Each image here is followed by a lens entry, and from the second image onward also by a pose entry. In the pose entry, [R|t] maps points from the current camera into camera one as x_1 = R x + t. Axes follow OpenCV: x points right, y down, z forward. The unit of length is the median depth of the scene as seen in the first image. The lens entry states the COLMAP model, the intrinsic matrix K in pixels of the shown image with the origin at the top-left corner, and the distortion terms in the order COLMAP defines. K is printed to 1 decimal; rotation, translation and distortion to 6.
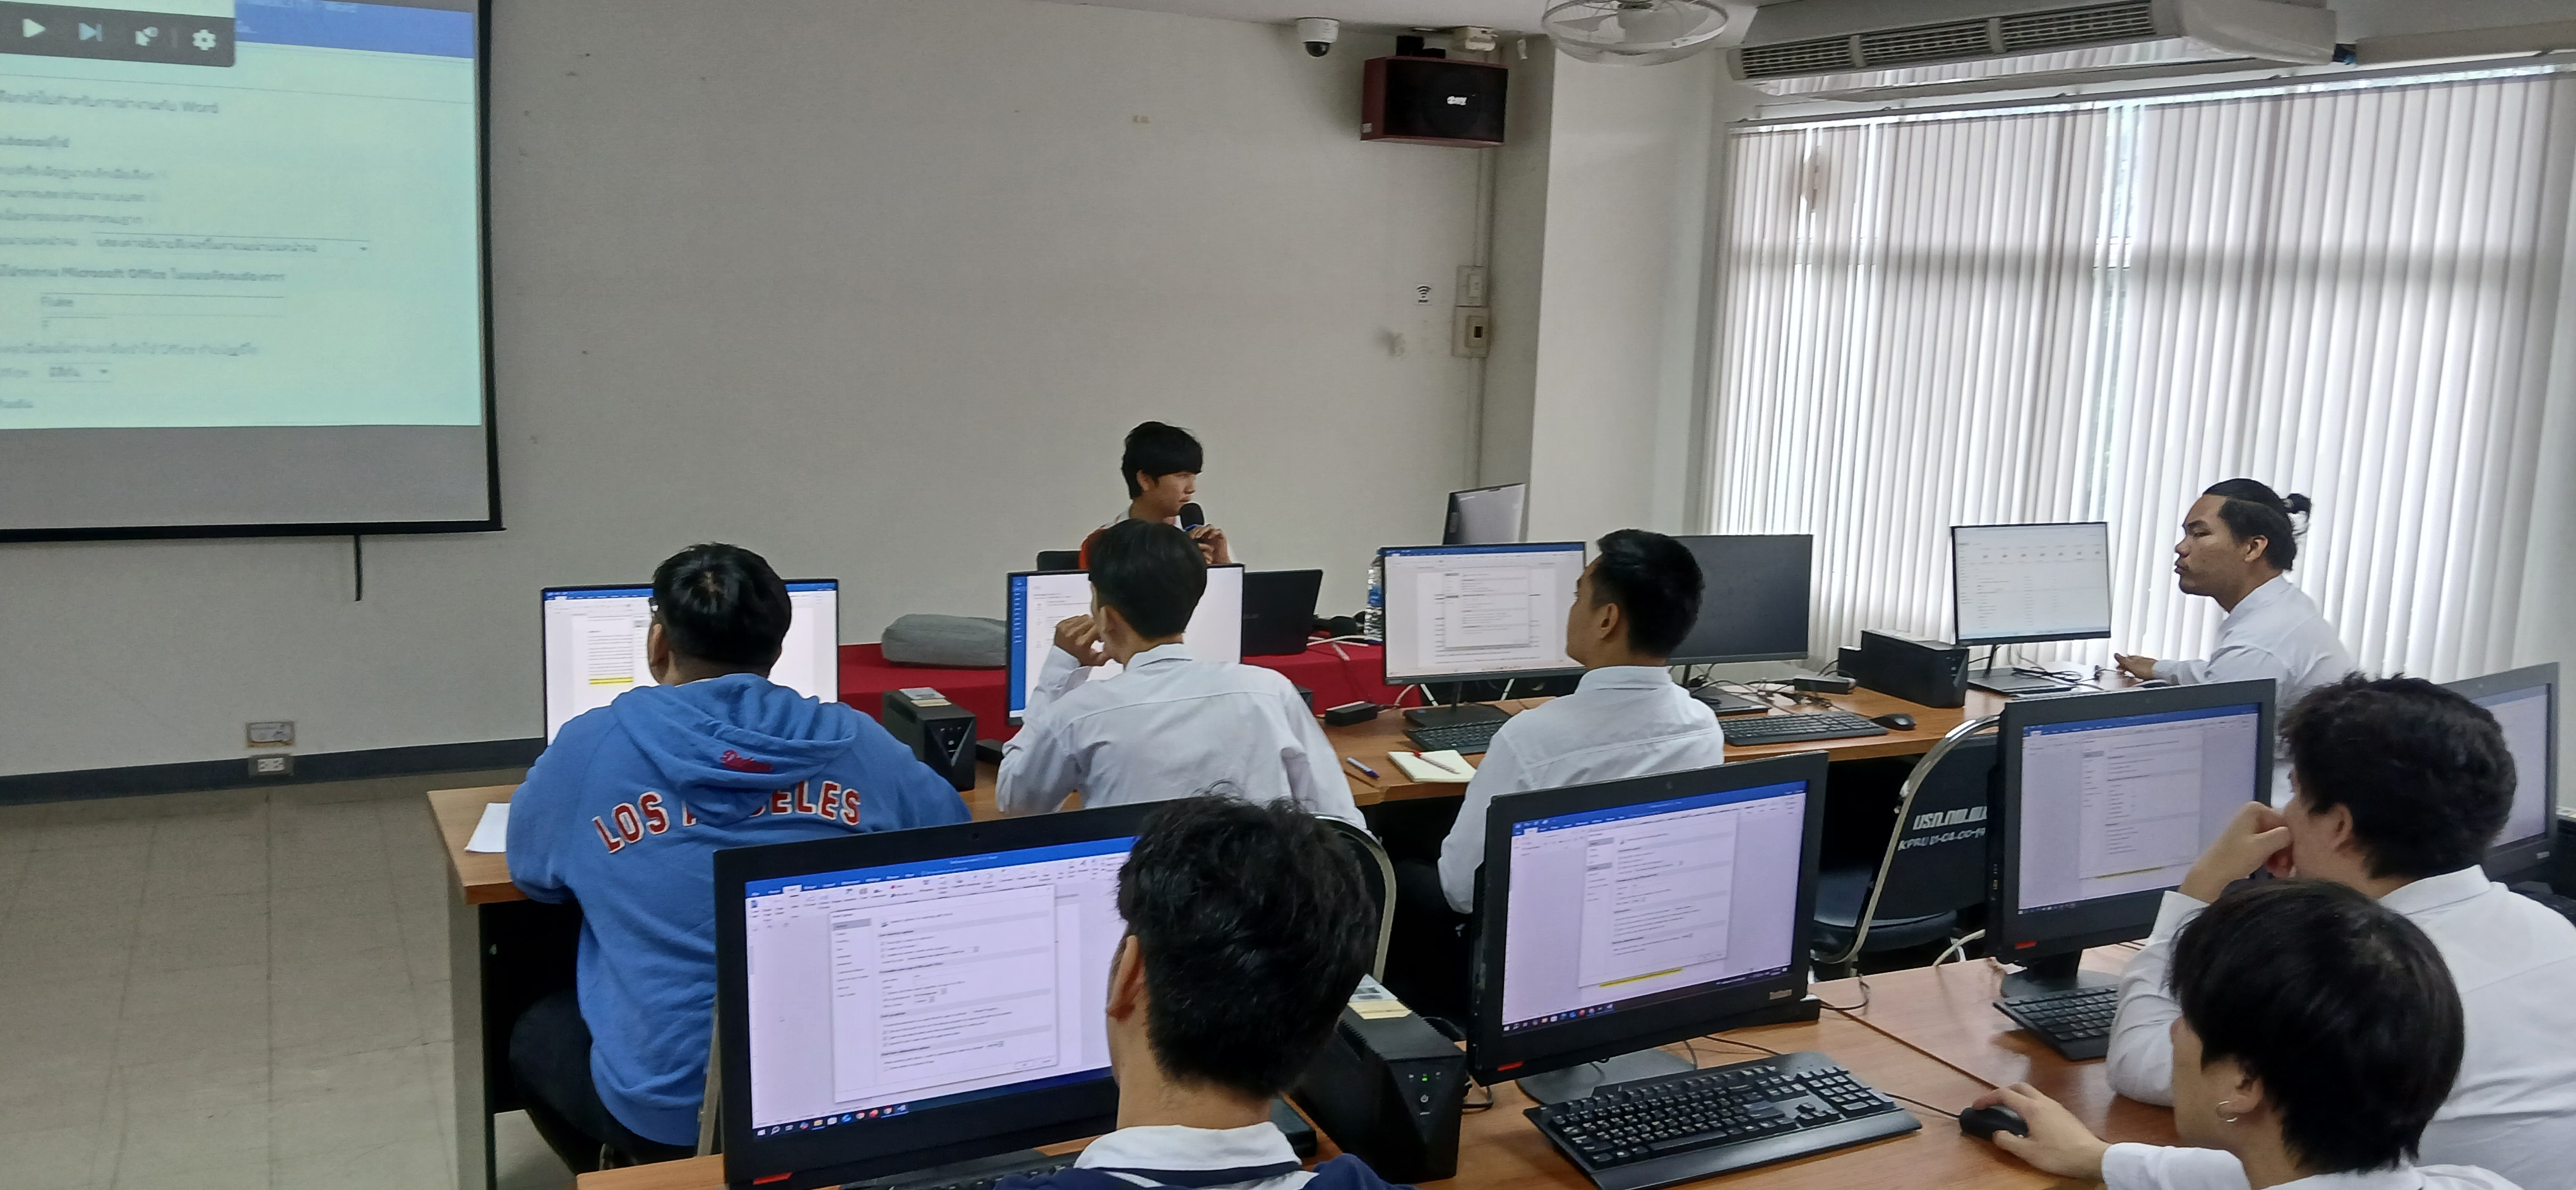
lens RADIAL K [[1999.0, 0, 1286.5], [0, 1999.0, 584.9], [0, 0, 1]] dist [0.025836, -0.026855]
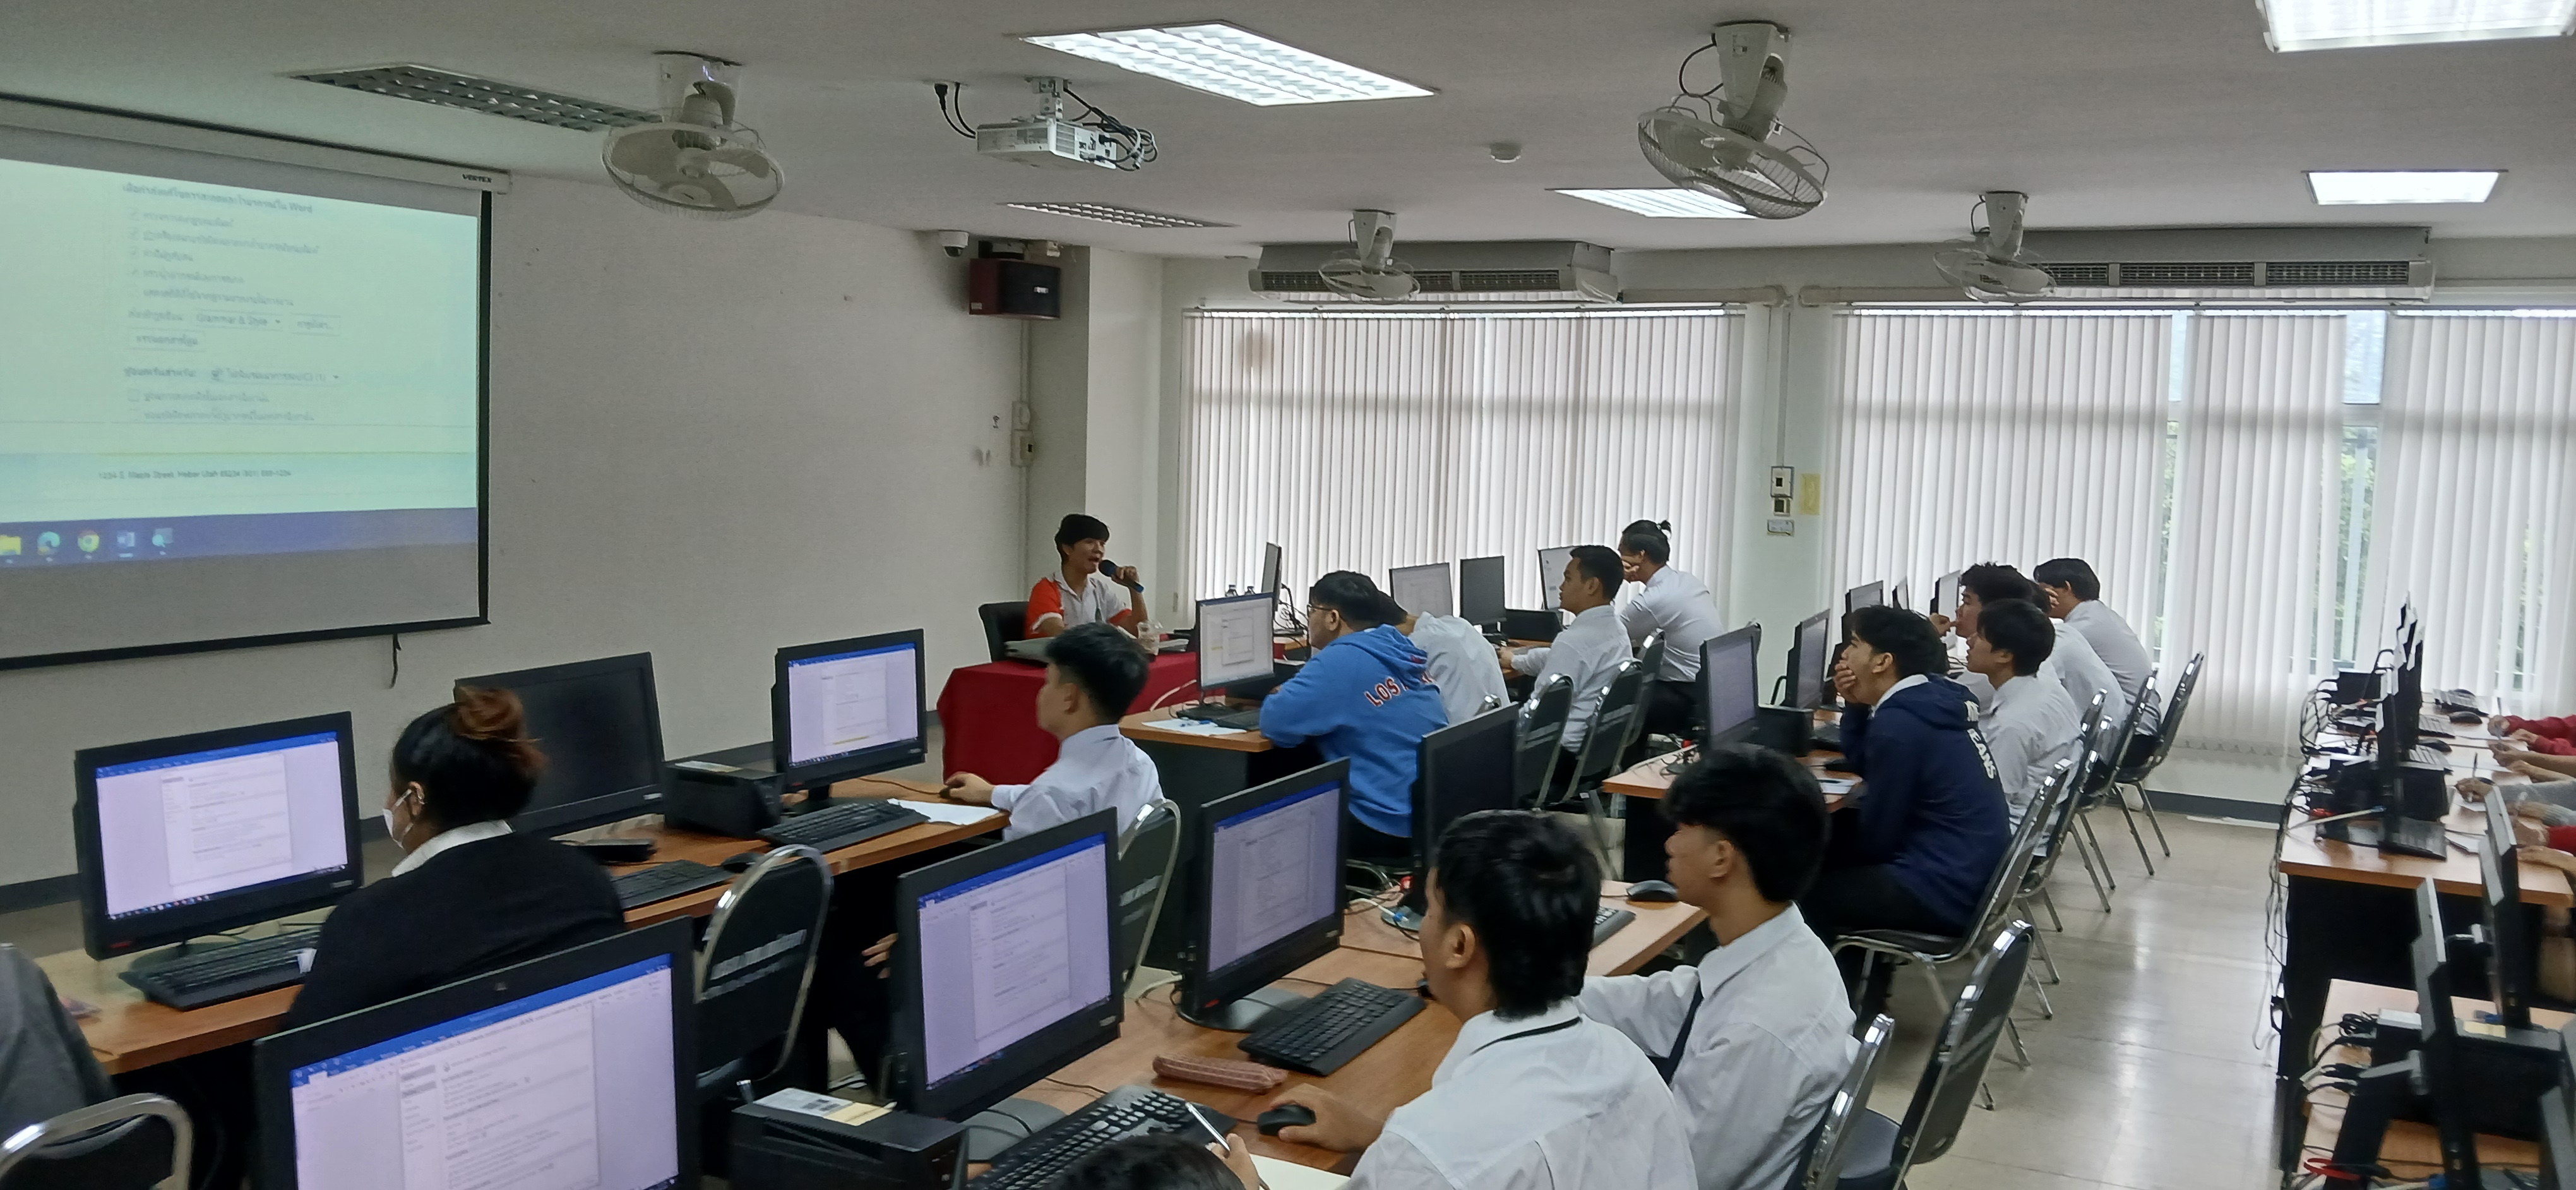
lens RADIAL K [[1999.0, 0, 1306.1], [0, 1999.0, 582.3], [0, 0, 1]] dist [0.025836, -0.026855]
pose [[0.799713, -0.059394, 0.597438, -0.660658], [0.091057, 0.995582, -0.022911, 0.020009], [-0.593437, 0.072723, 0.801588, -0.268709]]
